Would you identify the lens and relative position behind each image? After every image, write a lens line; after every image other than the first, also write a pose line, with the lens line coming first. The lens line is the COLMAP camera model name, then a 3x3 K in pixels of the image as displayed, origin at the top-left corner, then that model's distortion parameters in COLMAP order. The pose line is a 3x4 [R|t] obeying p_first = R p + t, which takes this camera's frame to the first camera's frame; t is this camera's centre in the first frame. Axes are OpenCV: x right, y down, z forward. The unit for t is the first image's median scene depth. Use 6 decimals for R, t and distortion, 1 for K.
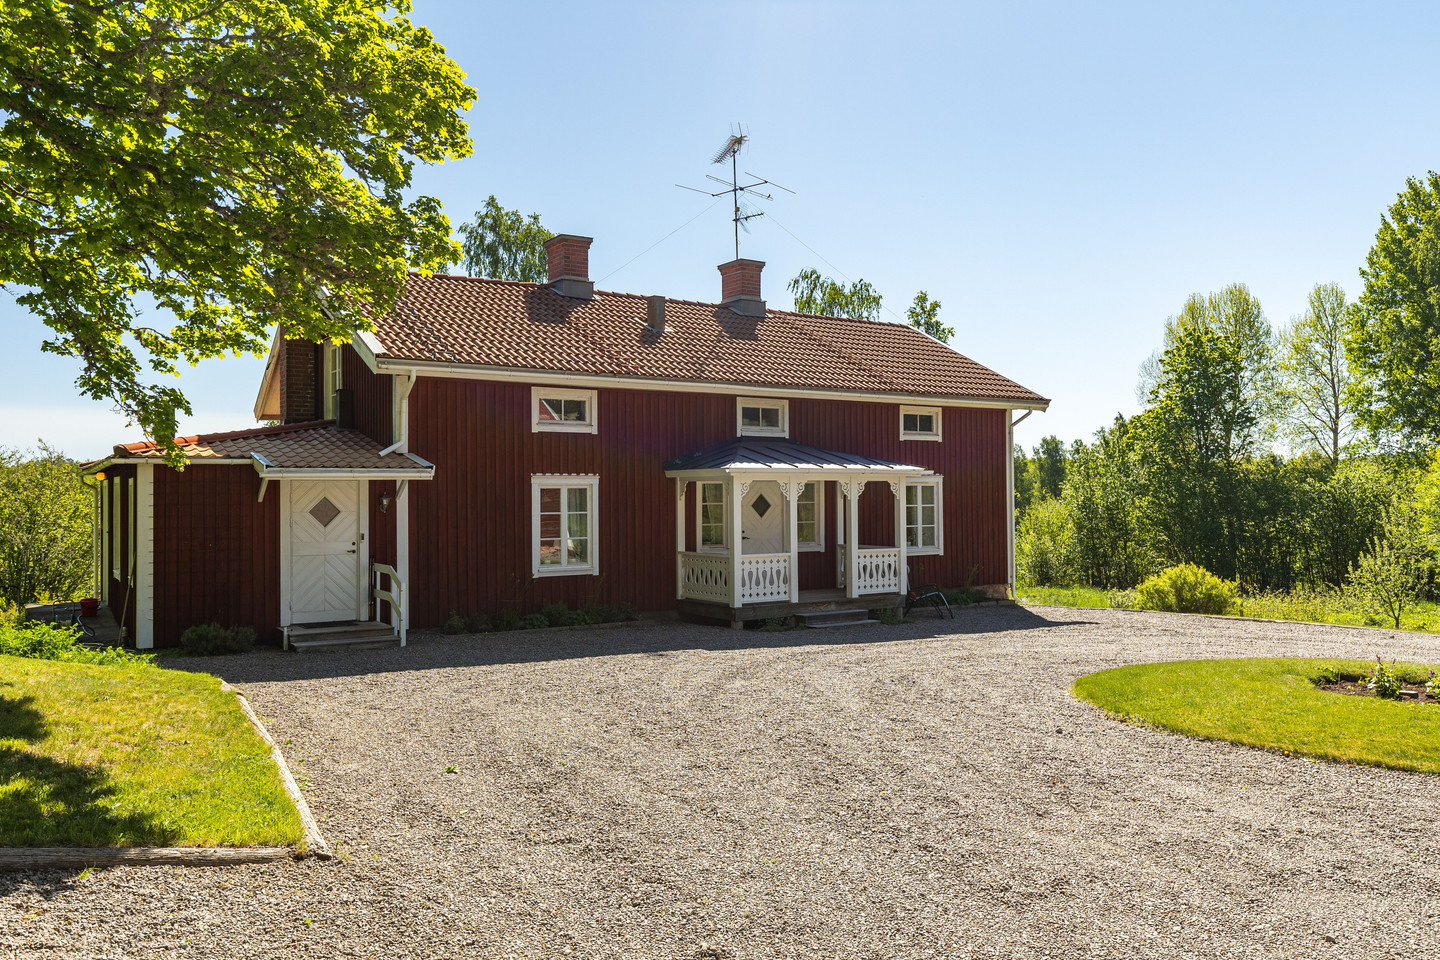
lens RADIAL K [[1077.2, 0, 758.2], [0, 1077.2, 476.8], [0, 0, 1]] dist [0.015555, 0.004799]
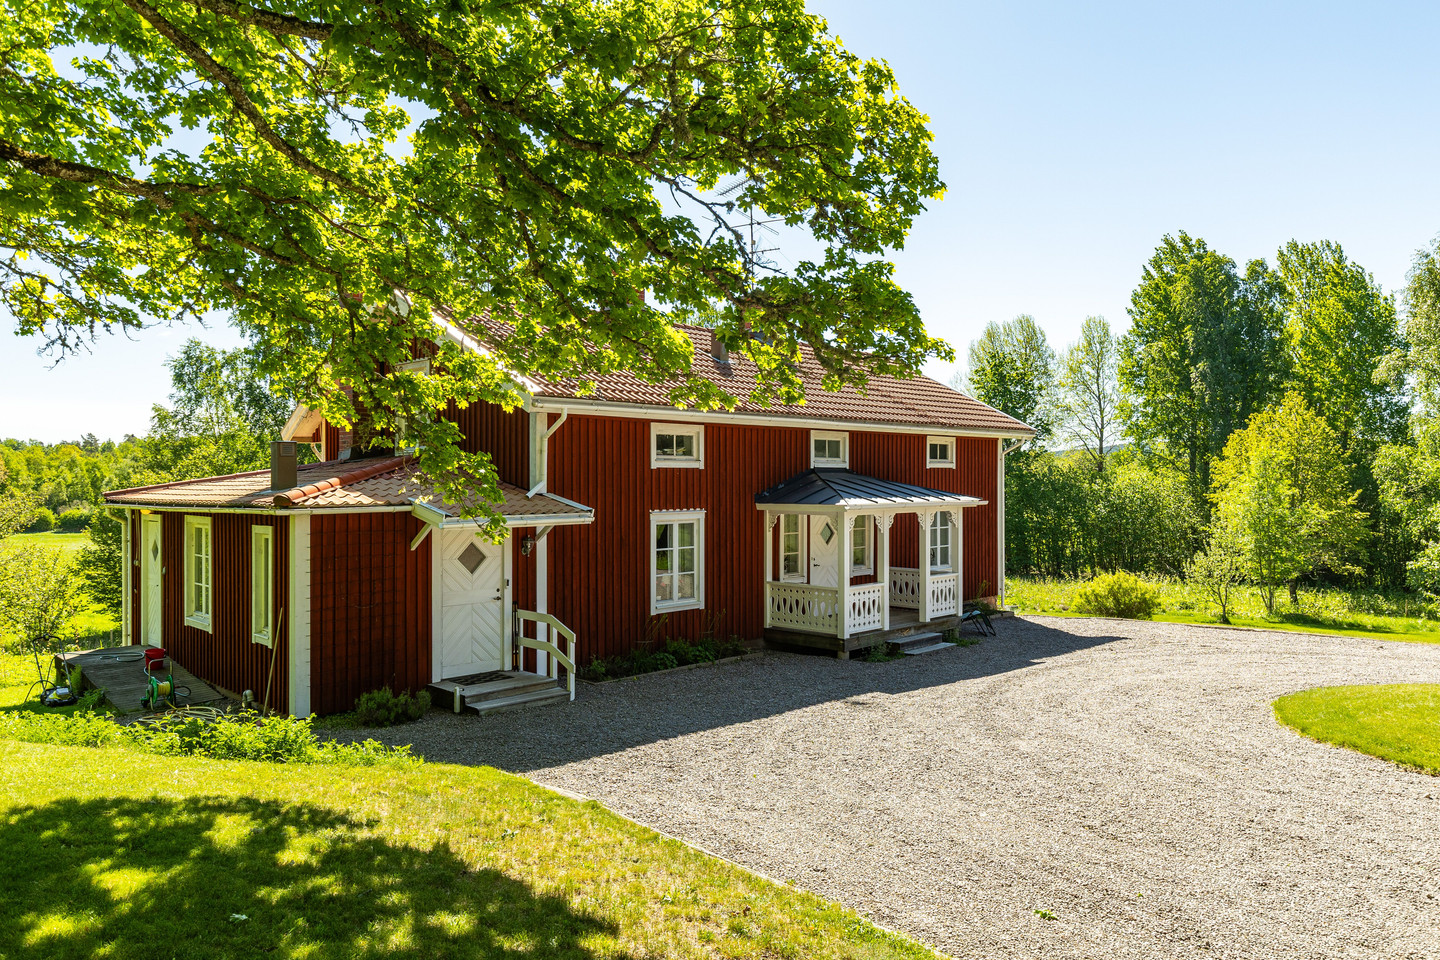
lens RADIAL K [[963.7, 0, 770.4], [0, 963.7, 477.0], [0, 0, 1]] dist [-0.001217, -0.004073]
pose [[0.976898, 0.006786, 0.213598, -0.267757], [-0.009639, 0.999878, 0.012316, -0.041758], [-0.213489, -0.014090, 0.976844, 0.102165]]
